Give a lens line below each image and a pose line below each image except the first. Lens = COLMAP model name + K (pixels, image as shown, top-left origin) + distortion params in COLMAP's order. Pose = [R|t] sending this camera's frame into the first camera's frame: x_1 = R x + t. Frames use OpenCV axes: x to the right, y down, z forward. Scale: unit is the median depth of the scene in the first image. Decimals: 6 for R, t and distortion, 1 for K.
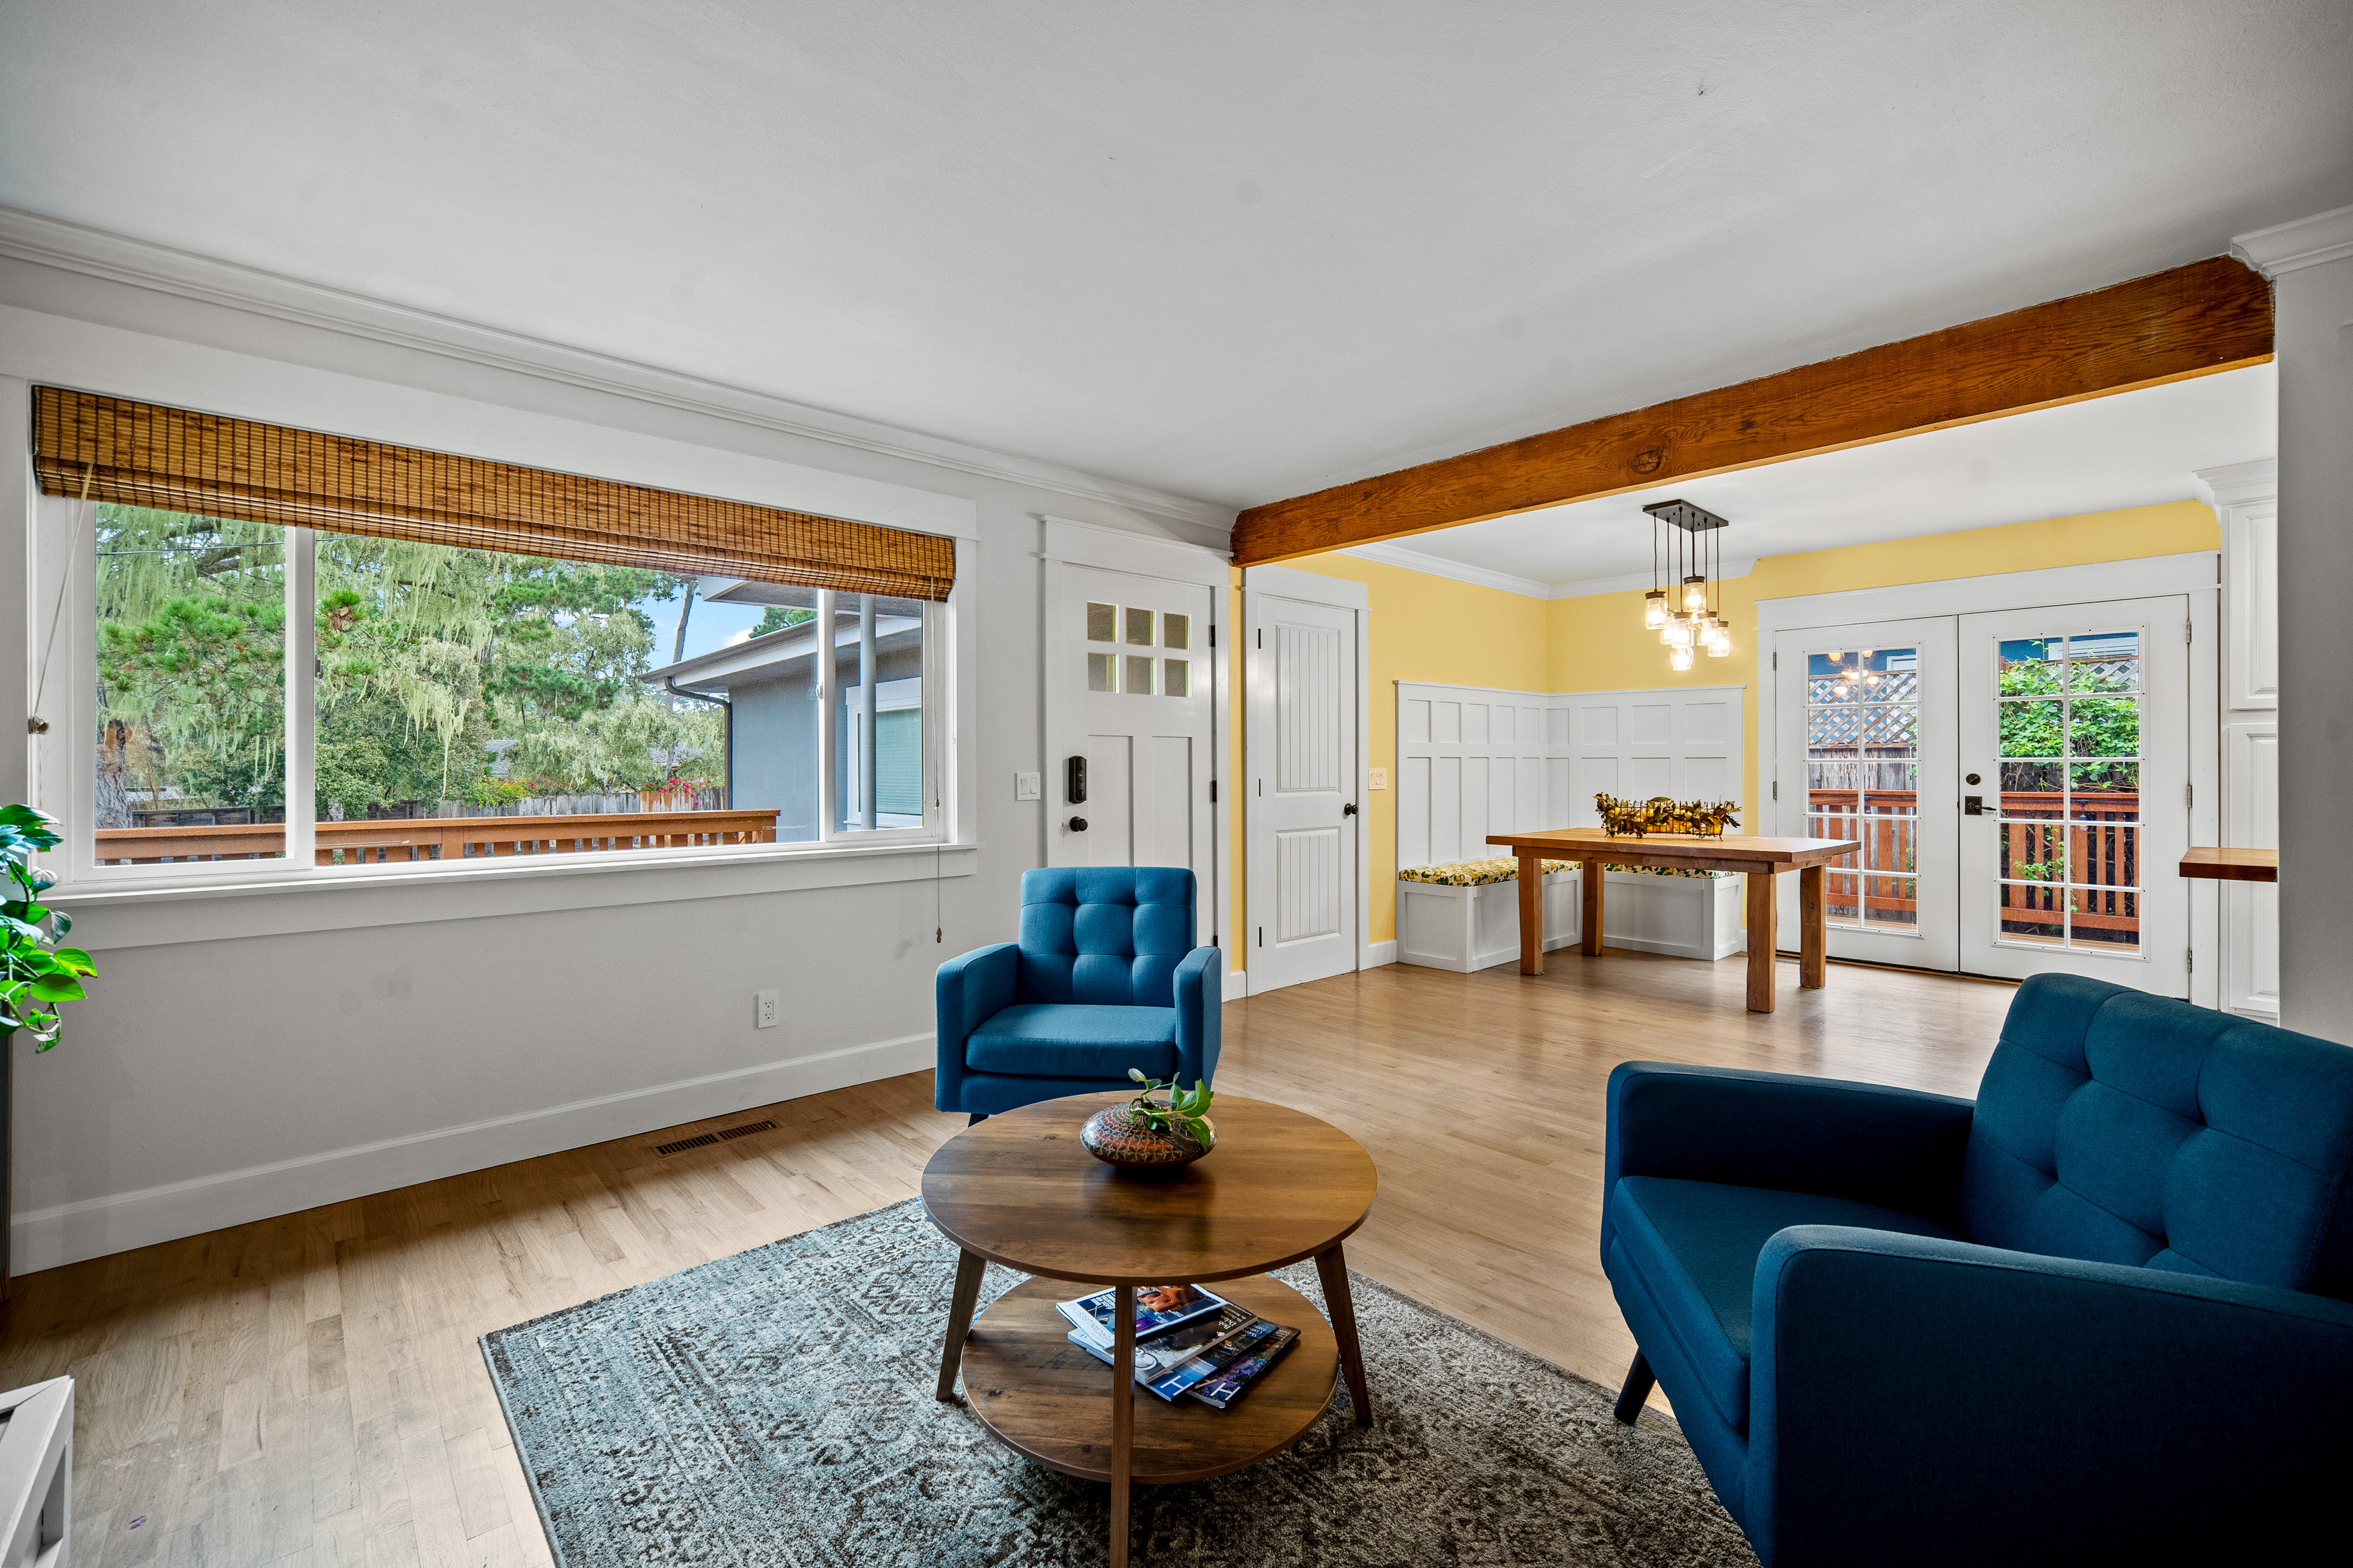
lens RADIAL K [[970.2, 0, 1189.0], [0, 970.2, 793.9], [0, 0, 1]] dist [-0.009968, 0.002116]
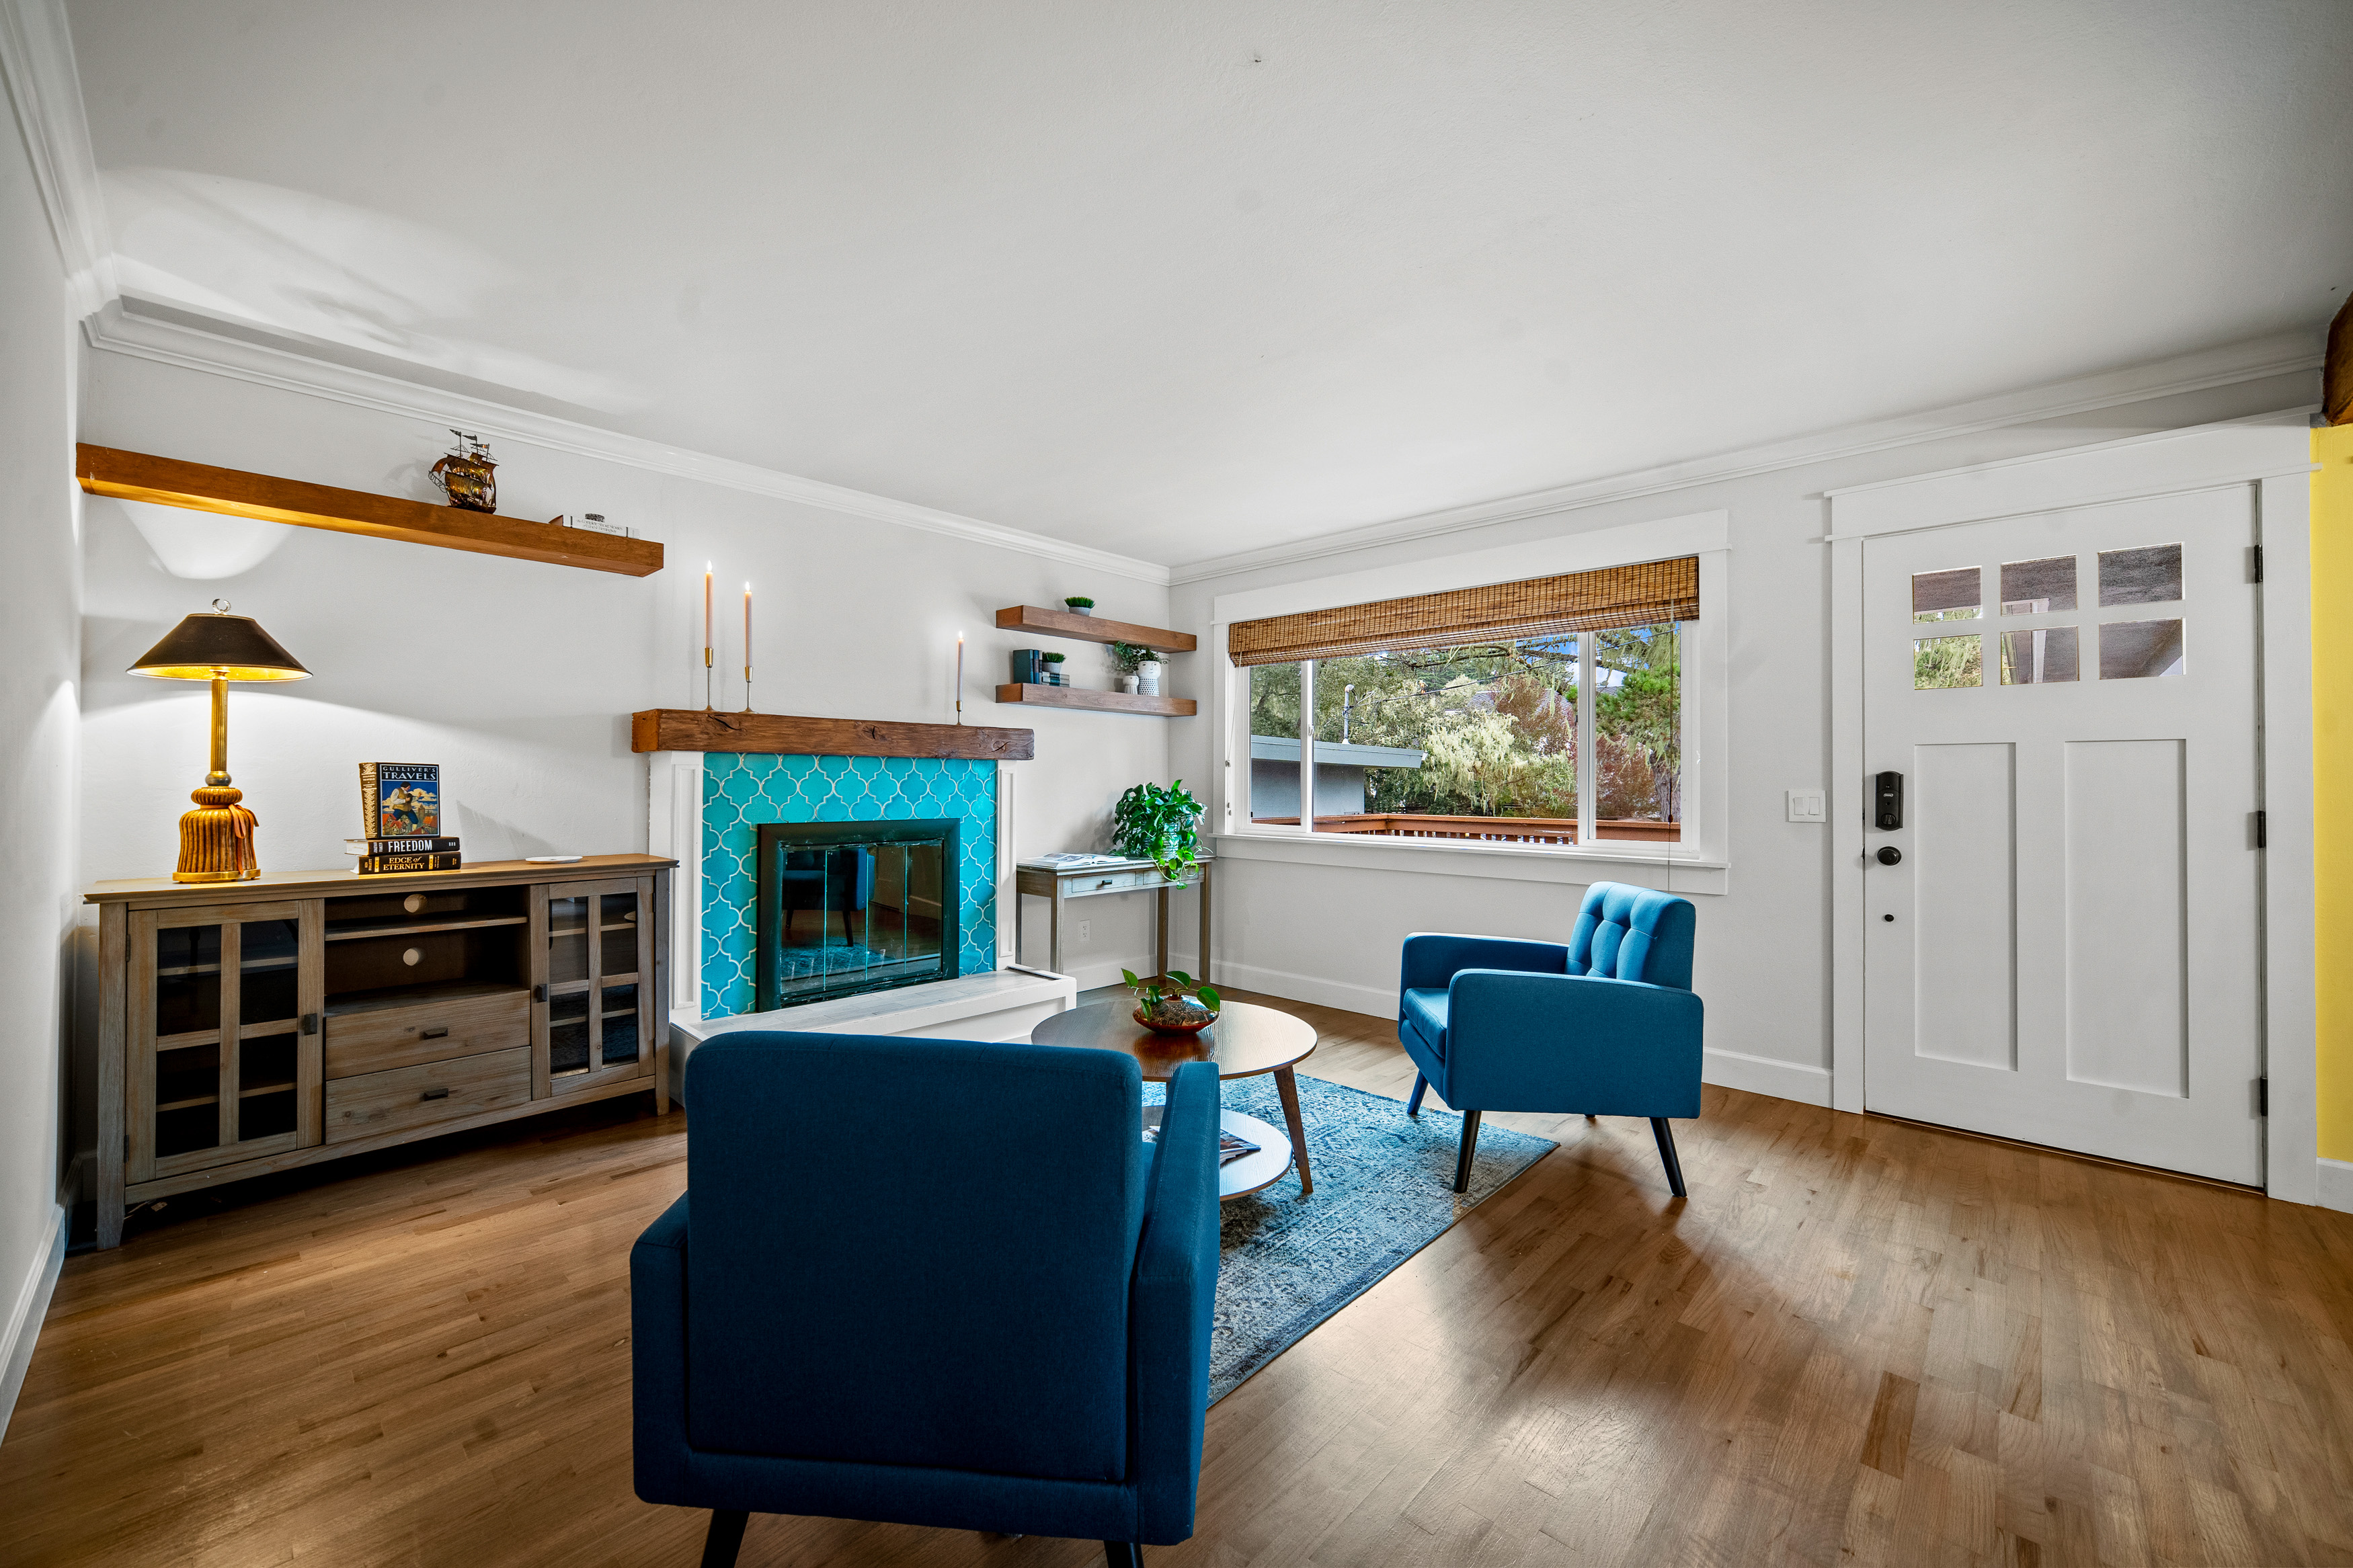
lens RADIAL K [[914.9, 0, 1164.6], [0, 914.9, 772.2], [0, 0, 1]] dist [-0.007727, -0.000032]
pose [[0.079376, -0.006502, -0.996824, 0.645583], [-0.037219, 0.999262, -0.009481, -0.009218], [0.996150, 0.037854, 0.079075, 0.379175]]
